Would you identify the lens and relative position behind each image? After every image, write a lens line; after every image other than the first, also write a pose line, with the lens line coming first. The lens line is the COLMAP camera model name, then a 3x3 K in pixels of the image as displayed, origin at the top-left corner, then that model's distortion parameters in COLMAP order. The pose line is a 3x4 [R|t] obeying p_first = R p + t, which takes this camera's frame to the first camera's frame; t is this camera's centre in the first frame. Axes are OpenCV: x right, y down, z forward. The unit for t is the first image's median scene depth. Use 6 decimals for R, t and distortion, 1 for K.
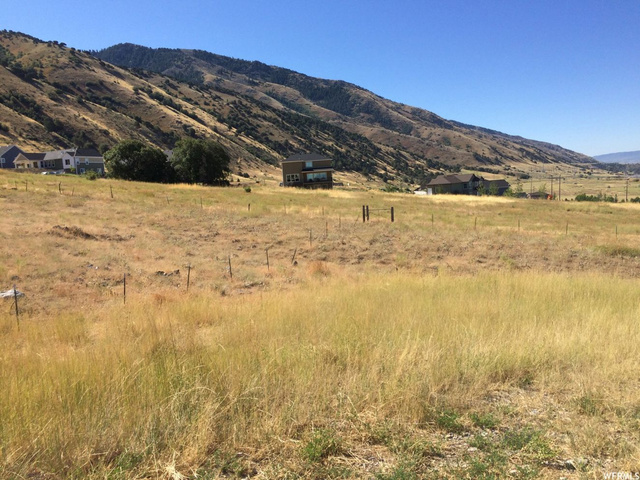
lens RADIAL K [[542.4, 0, 316.1], [0, 542.4, 240.6], [0, 0, 1]] dist [0.090692, -0.106270]
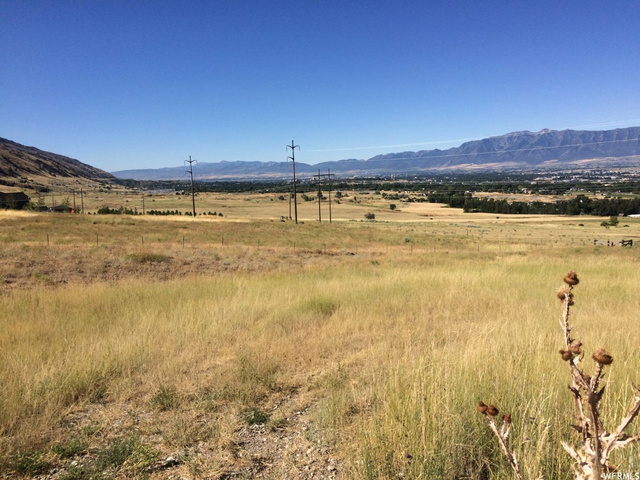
lens RADIAL K [[542.4, 0, 318.9], [0, 542.4, 239.1], [0, 0, 1]] dist [0.090692, -0.106270]
pose [[0.680258, -0.051518, 0.731160, -0.008784], [0.072130, 0.997390, 0.003169, 0.002526], [-0.729415, 0.050583, 0.682199, 0.013318]]
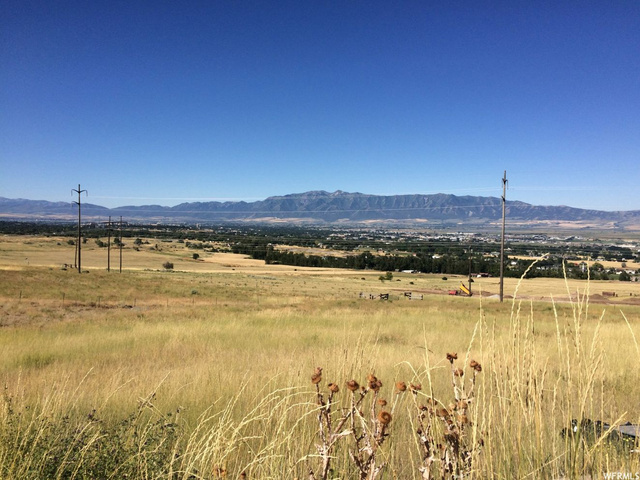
lens RADIAL K [[542.4, 0, 317.2], [0, 542.4, 240.0], [0, 0, 1]] dist [0.090692, -0.106270]
pose [[0.387014, 0.038048, 0.921289, -0.046311], [0.054191, 0.996483, -0.063918, -0.003804], [-0.920480, 0.074662, 0.383591, -0.102495]]
